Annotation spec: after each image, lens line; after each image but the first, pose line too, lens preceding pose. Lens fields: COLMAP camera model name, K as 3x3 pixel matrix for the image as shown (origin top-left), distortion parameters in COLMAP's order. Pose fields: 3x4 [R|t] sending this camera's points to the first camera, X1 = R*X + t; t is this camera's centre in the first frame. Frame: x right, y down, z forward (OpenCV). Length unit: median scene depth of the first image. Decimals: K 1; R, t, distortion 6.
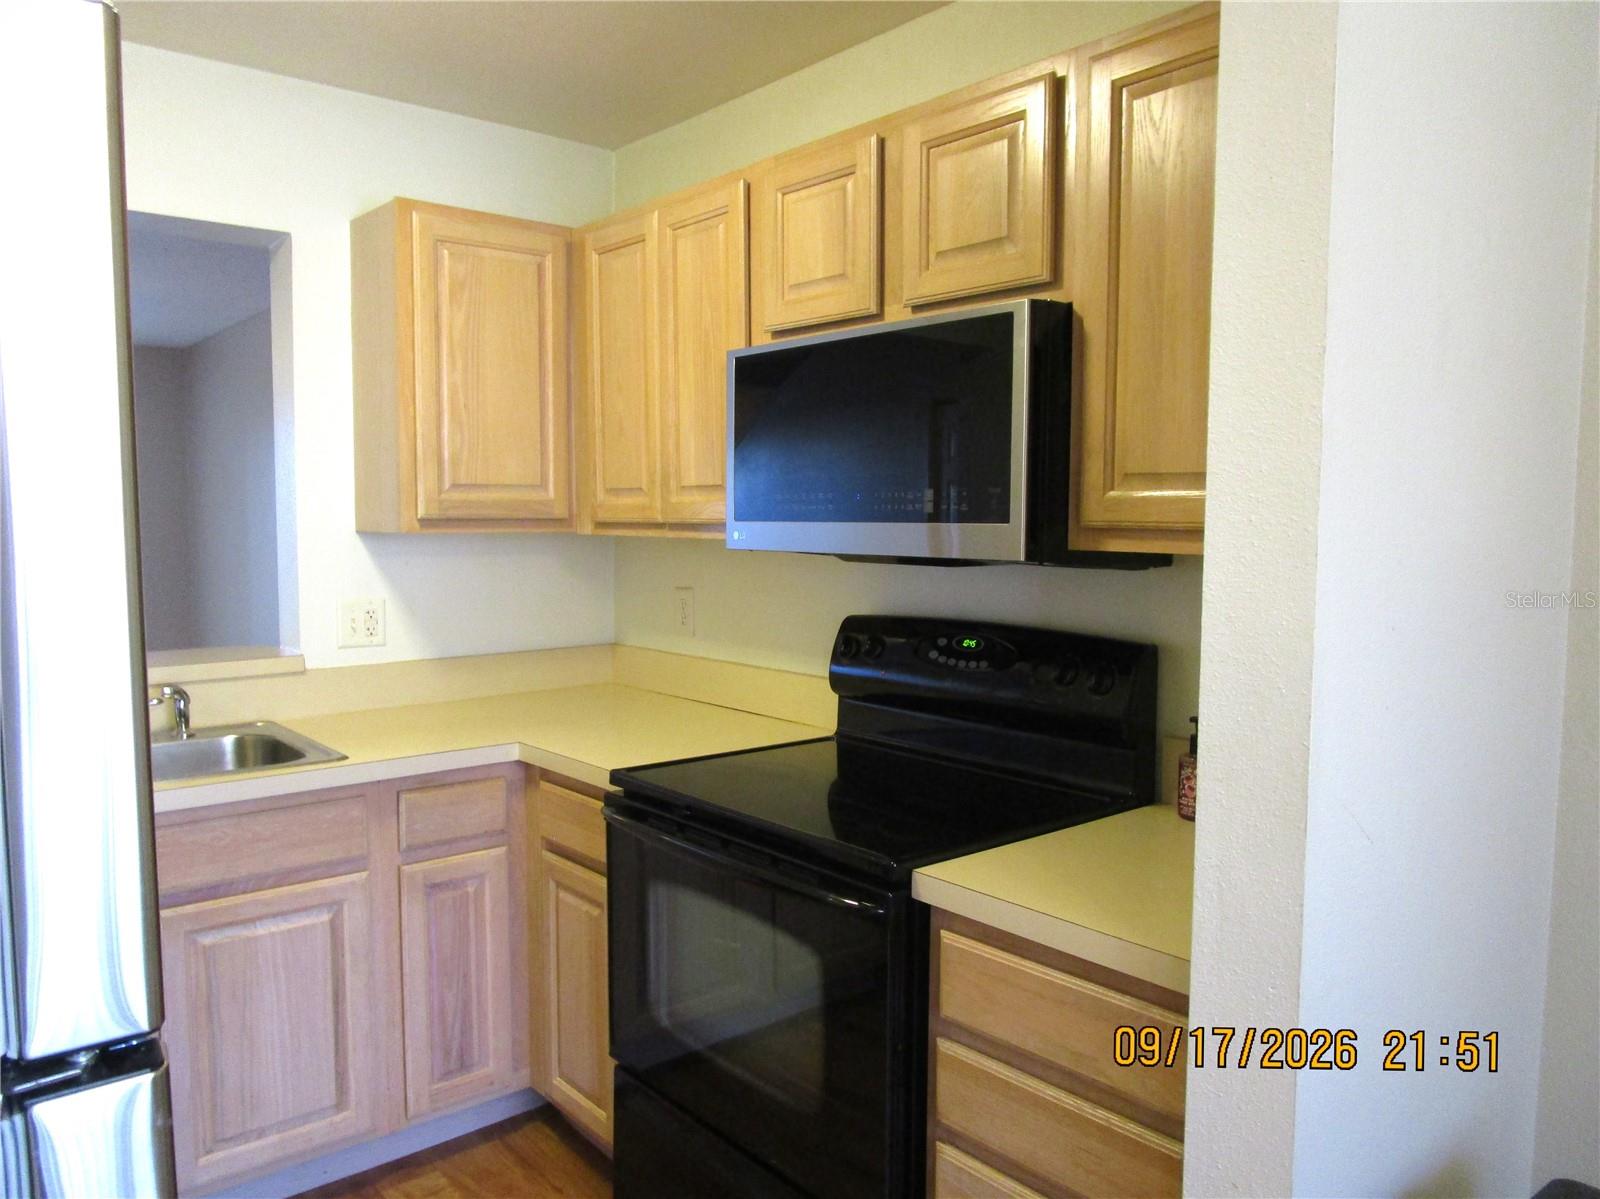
lens RADIAL K [[1152.4, 0, 808.4], [0, 1152.4, 594.5], [0, 0, 1]] dist [-0.045147, 0.001721]
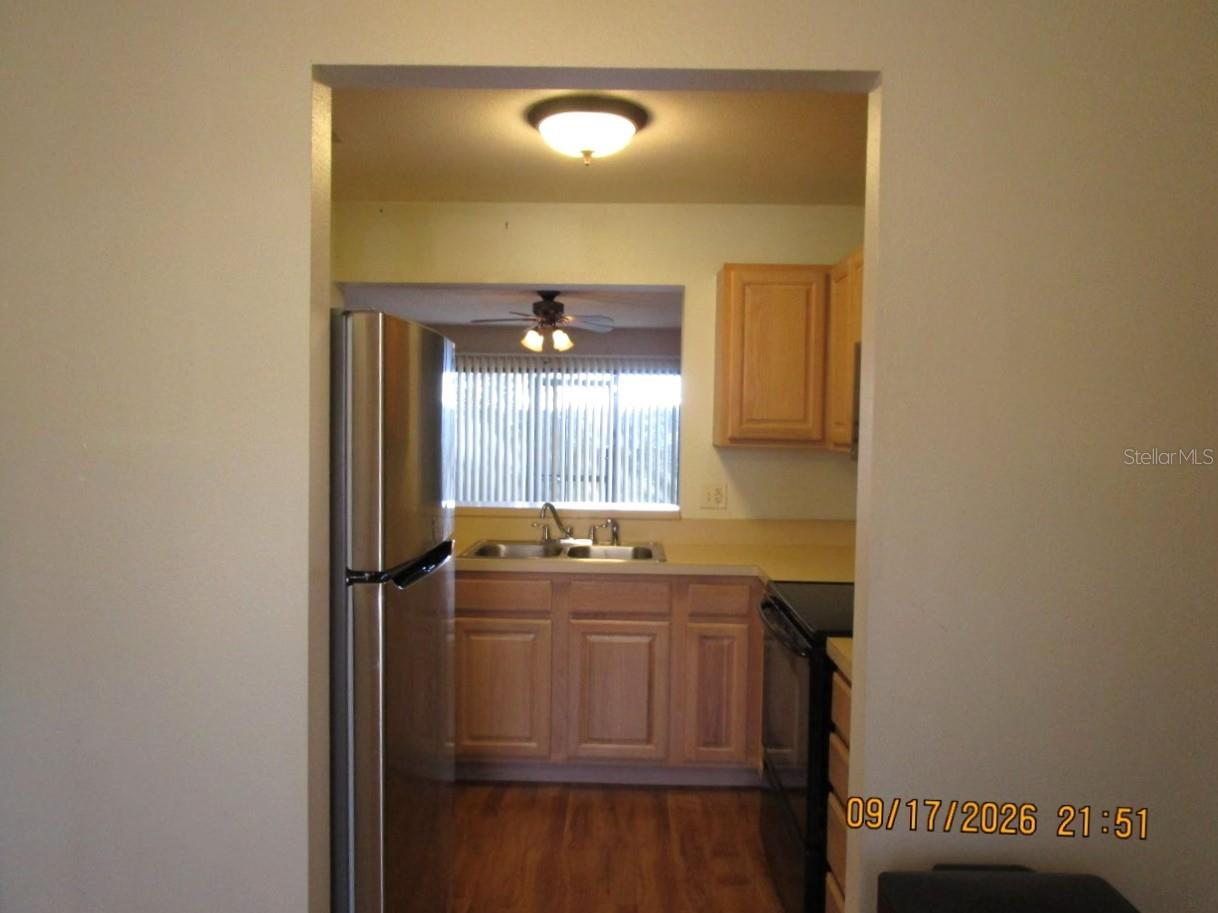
lens RADIAL K [[877.3, 0, 606.1], [0, 877.3, 457.9], [0, 0, 1]] dist [-0.045147, 0.001721]
pose [[0.732881, 0.033060, -0.679553, 0.481343], [-0.064054, 0.997735, -0.020541, 0.005909], [0.677335, 0.058582, 0.733339, -0.150182]]
